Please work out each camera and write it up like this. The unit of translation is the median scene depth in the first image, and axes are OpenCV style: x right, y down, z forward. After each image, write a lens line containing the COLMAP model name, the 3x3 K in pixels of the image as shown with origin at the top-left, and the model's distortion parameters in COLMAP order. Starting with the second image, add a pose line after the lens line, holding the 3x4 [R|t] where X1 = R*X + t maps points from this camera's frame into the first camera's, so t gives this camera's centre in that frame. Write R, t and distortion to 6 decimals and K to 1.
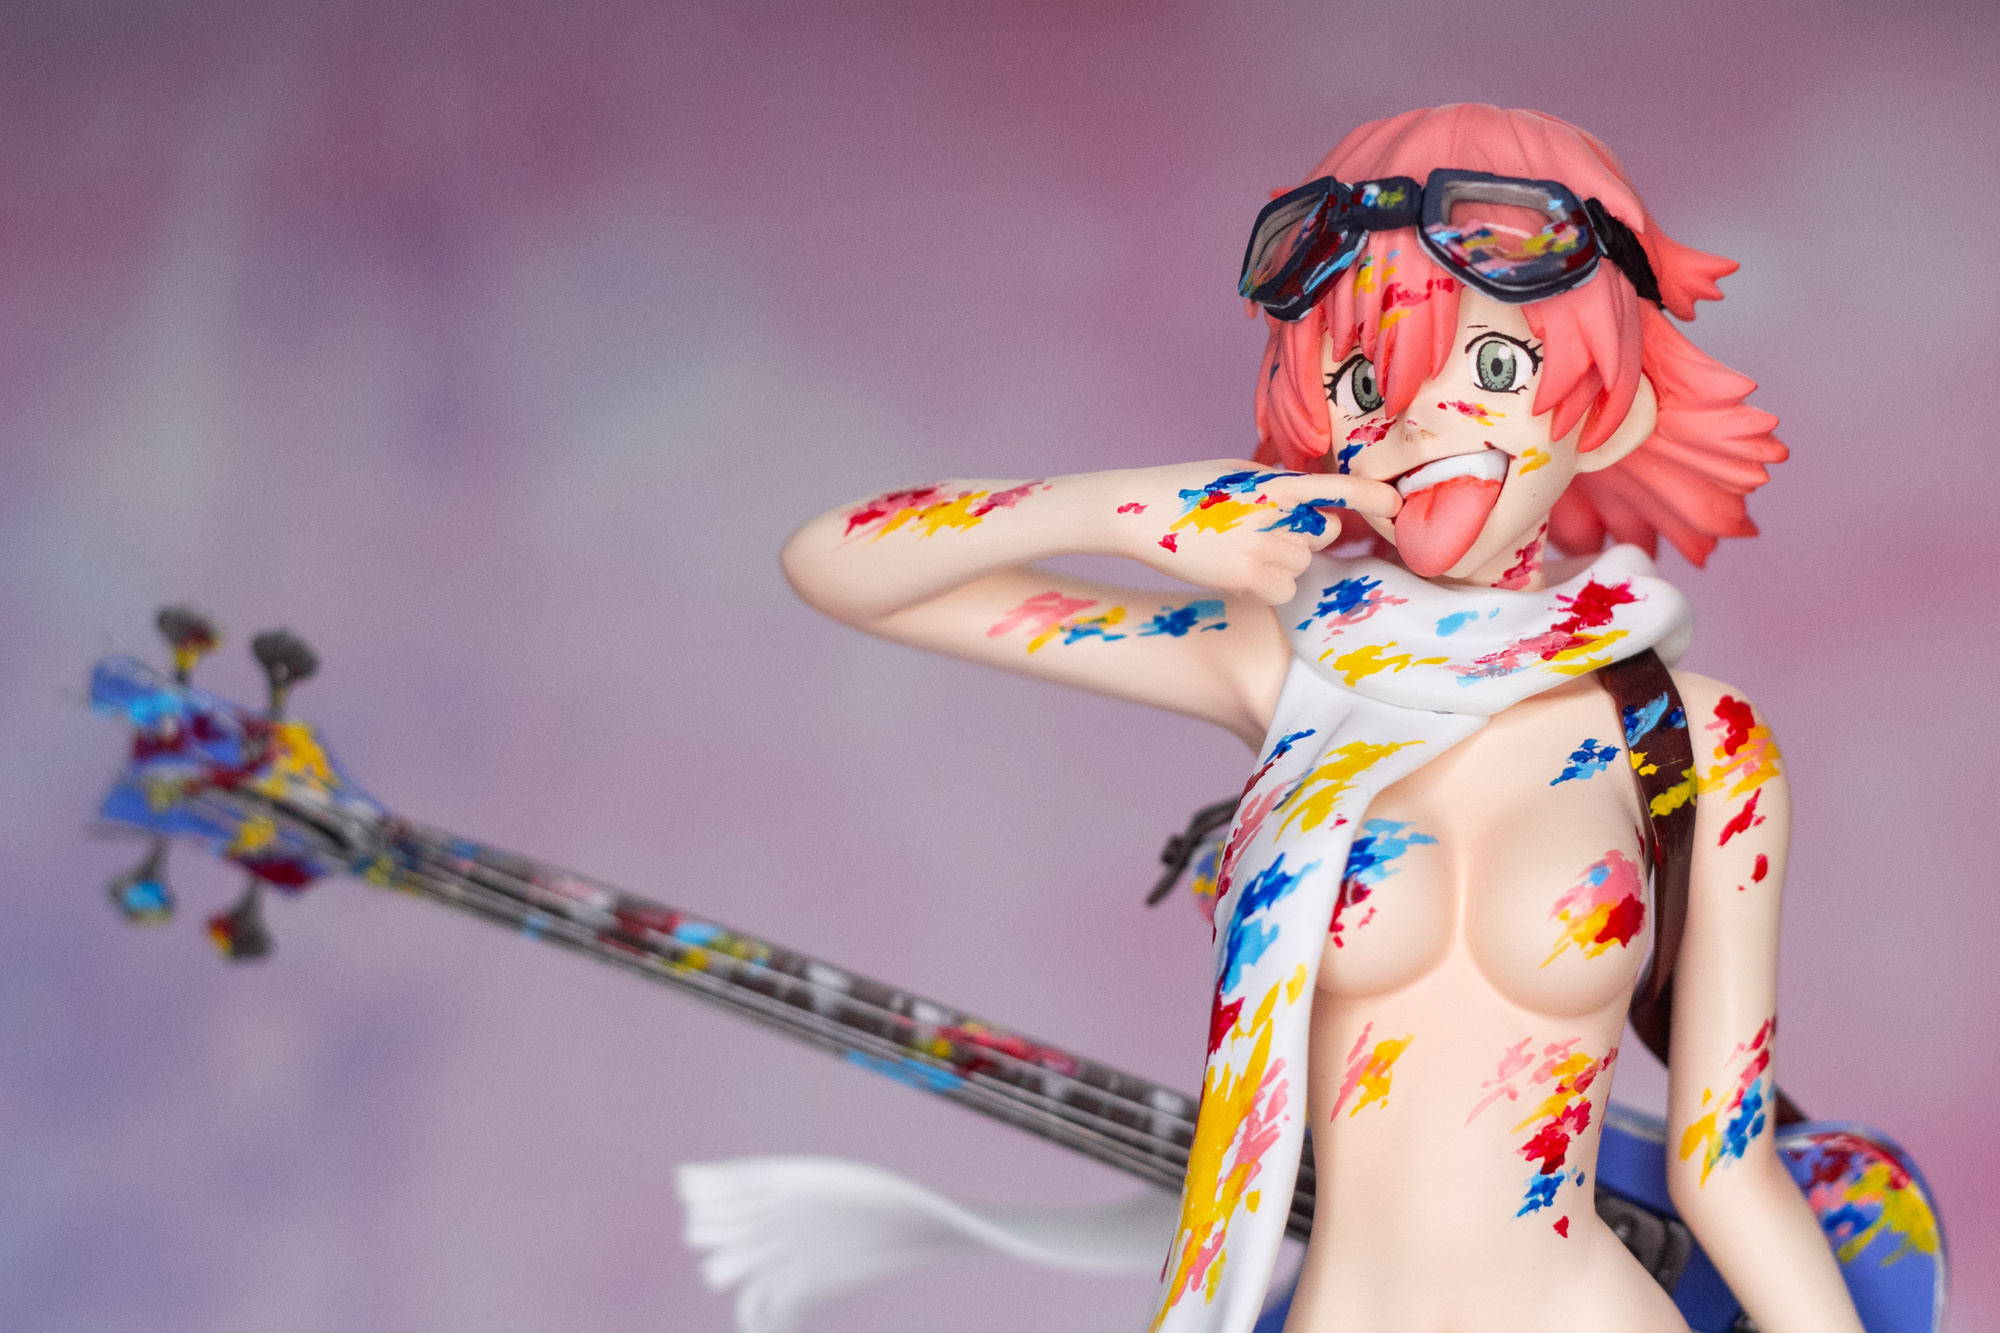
lens RADIAL K [[5394.2, 0, 905.6], [0, 5394.2, 668.8], [0, 0, 1]] dist [-0.144358, -0.310636]
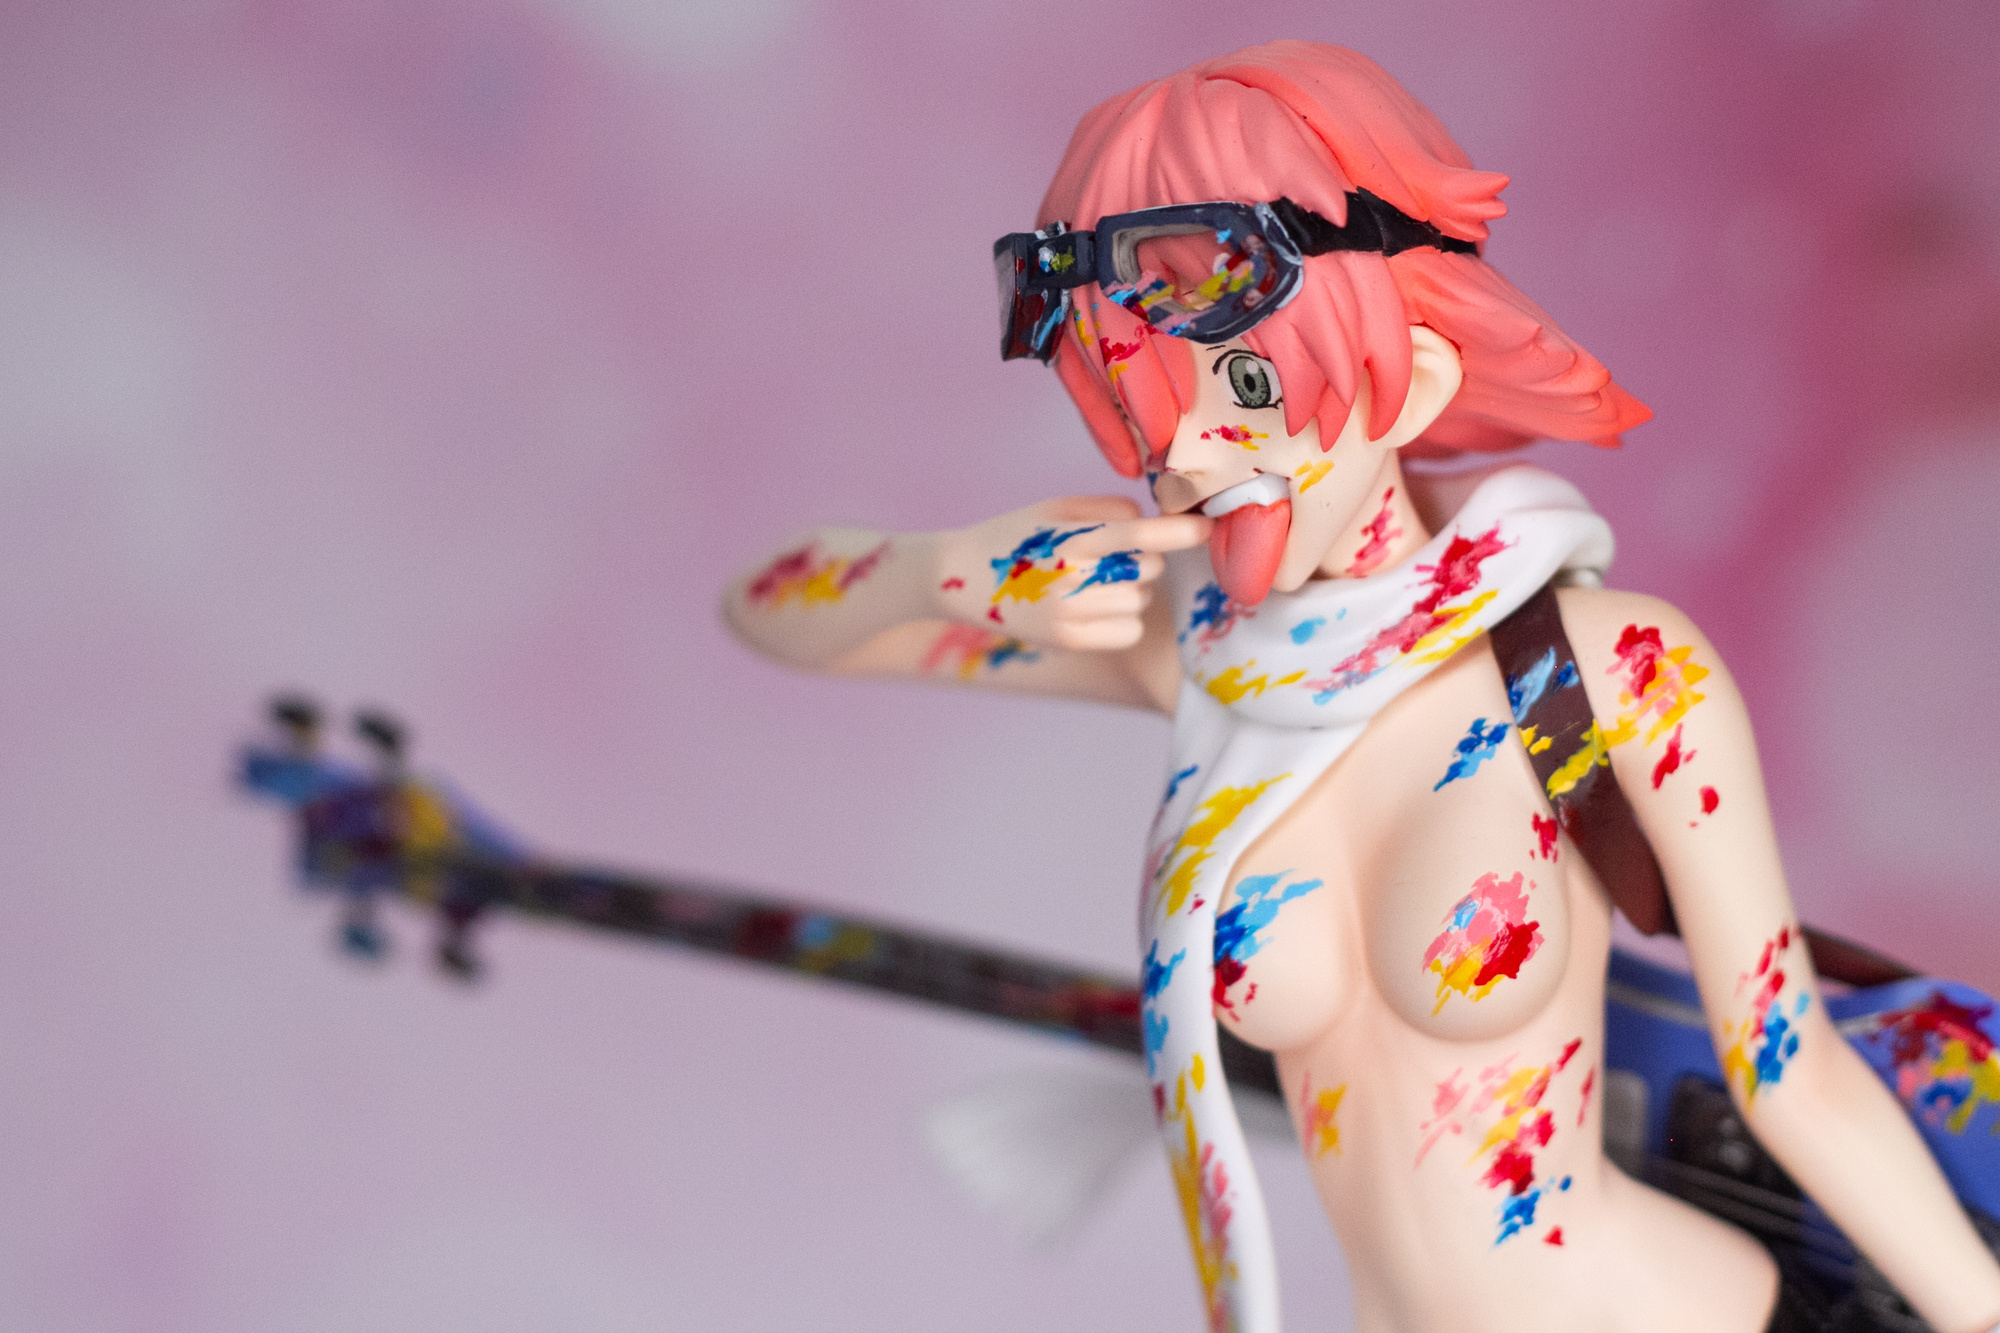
lens RADIAL K [[5709.9, 0, 1000.0], [0, 5709.9, 666.5], [0, 0, 1]] dist [-0.175998, 1.652225]
pose [[0.905036, -0.186430, -0.382300, 0.428861], [0.293018, 0.924792, 0.242696, -0.256641], [0.308302, -0.331669, 0.891597, 0.109116]]
